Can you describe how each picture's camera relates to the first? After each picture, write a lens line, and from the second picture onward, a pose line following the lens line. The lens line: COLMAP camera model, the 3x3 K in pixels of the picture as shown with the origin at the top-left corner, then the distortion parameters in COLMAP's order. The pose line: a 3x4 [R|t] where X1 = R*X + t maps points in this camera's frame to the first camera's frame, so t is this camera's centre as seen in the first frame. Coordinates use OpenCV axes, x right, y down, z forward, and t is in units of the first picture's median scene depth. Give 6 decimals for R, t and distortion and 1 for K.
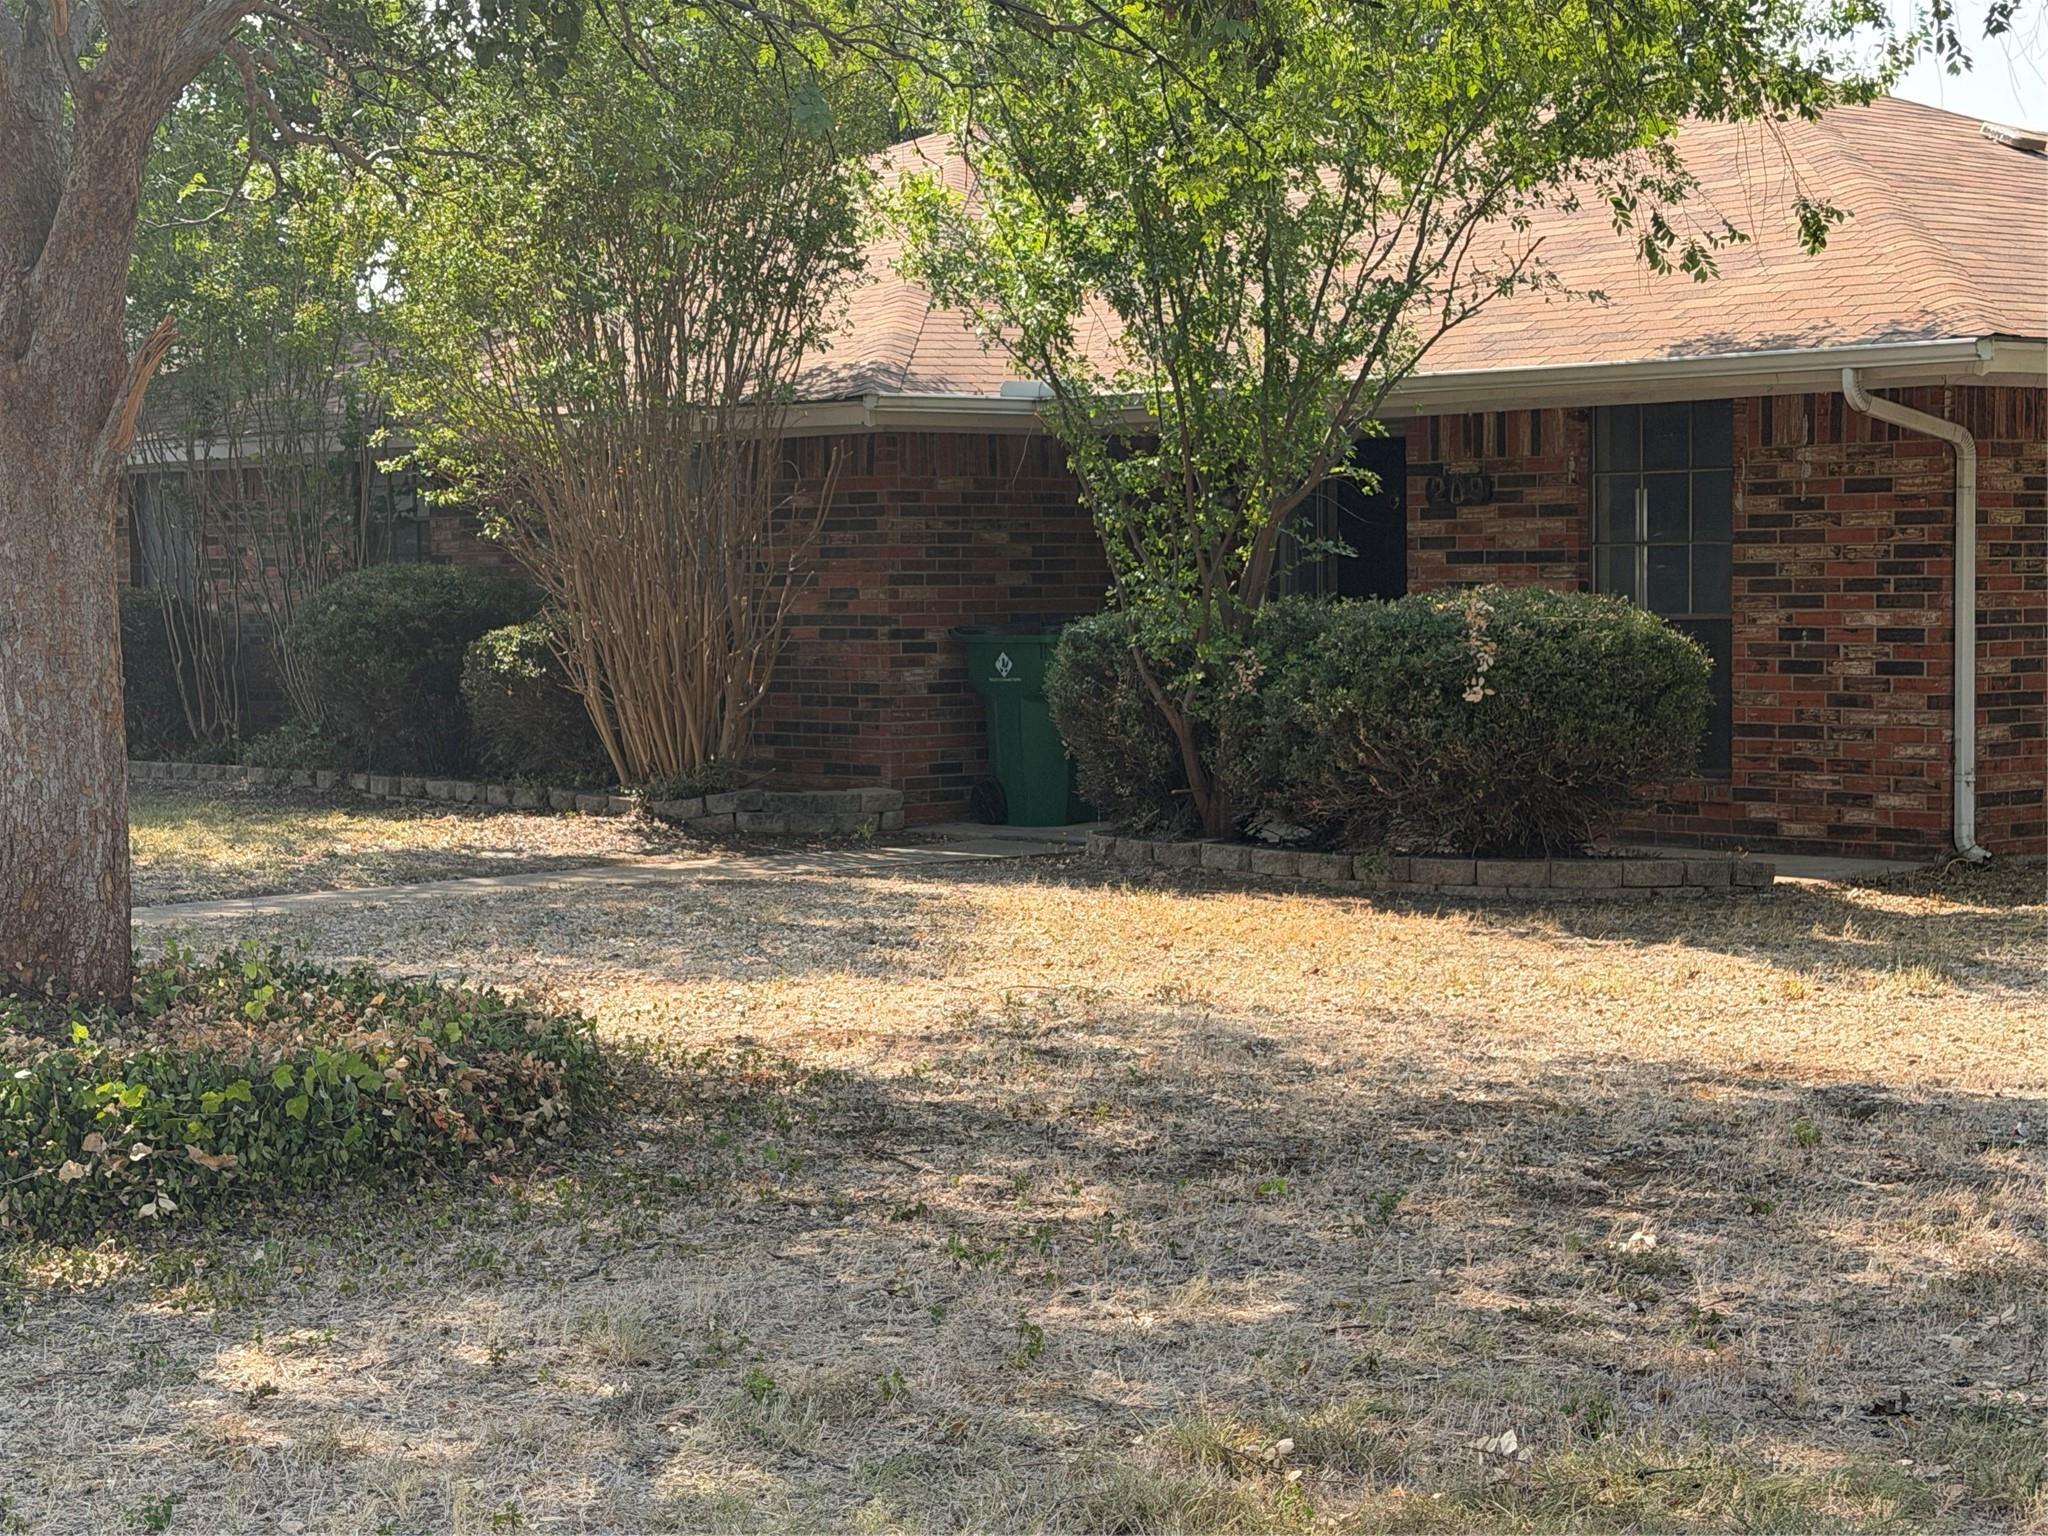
lens RADIAL K [[3606.3, 0, 1024.2], [0, 3606.3, 770.0], [0, 0, 1]] dist [0.324873, 0.000000]
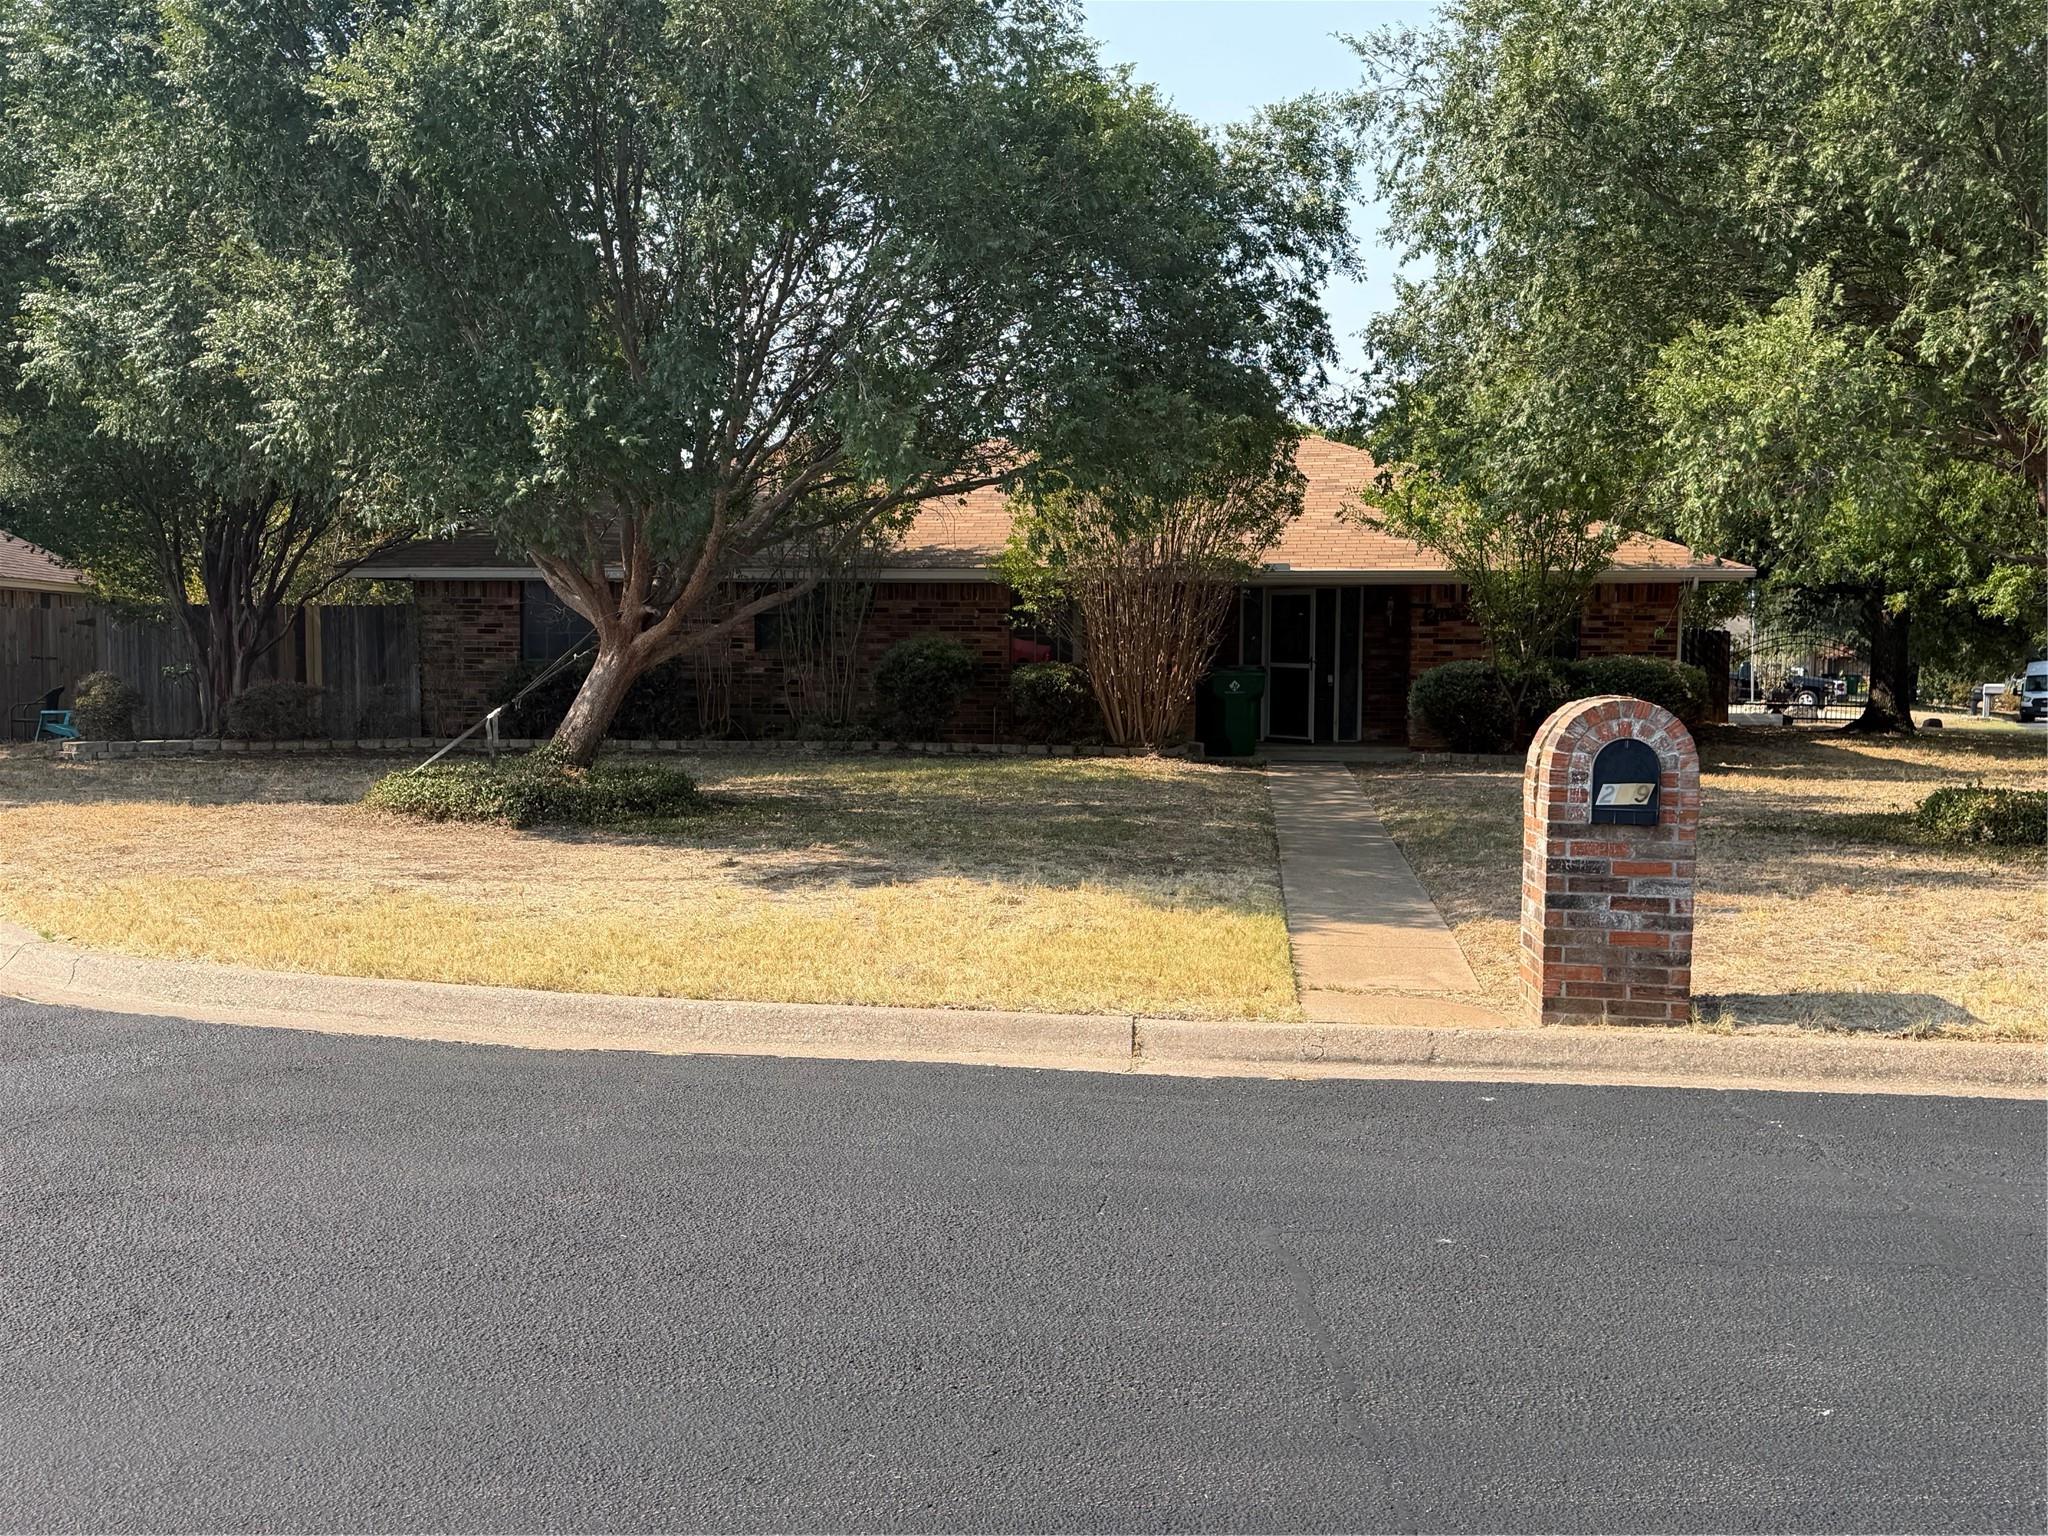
lens RADIAL K [[2081.9, 0, 1023.3], [0, 2081.9, 769.1], [0, 0, 1]] dist [-0.008408, 0.000000]
pose [[0.787925, -0.023232, 0.615332, -1.064538], [0.028850, 0.999583, 0.000797, 0.020440], [-0.615094, 0.017125, 0.788267, 0.060437]]
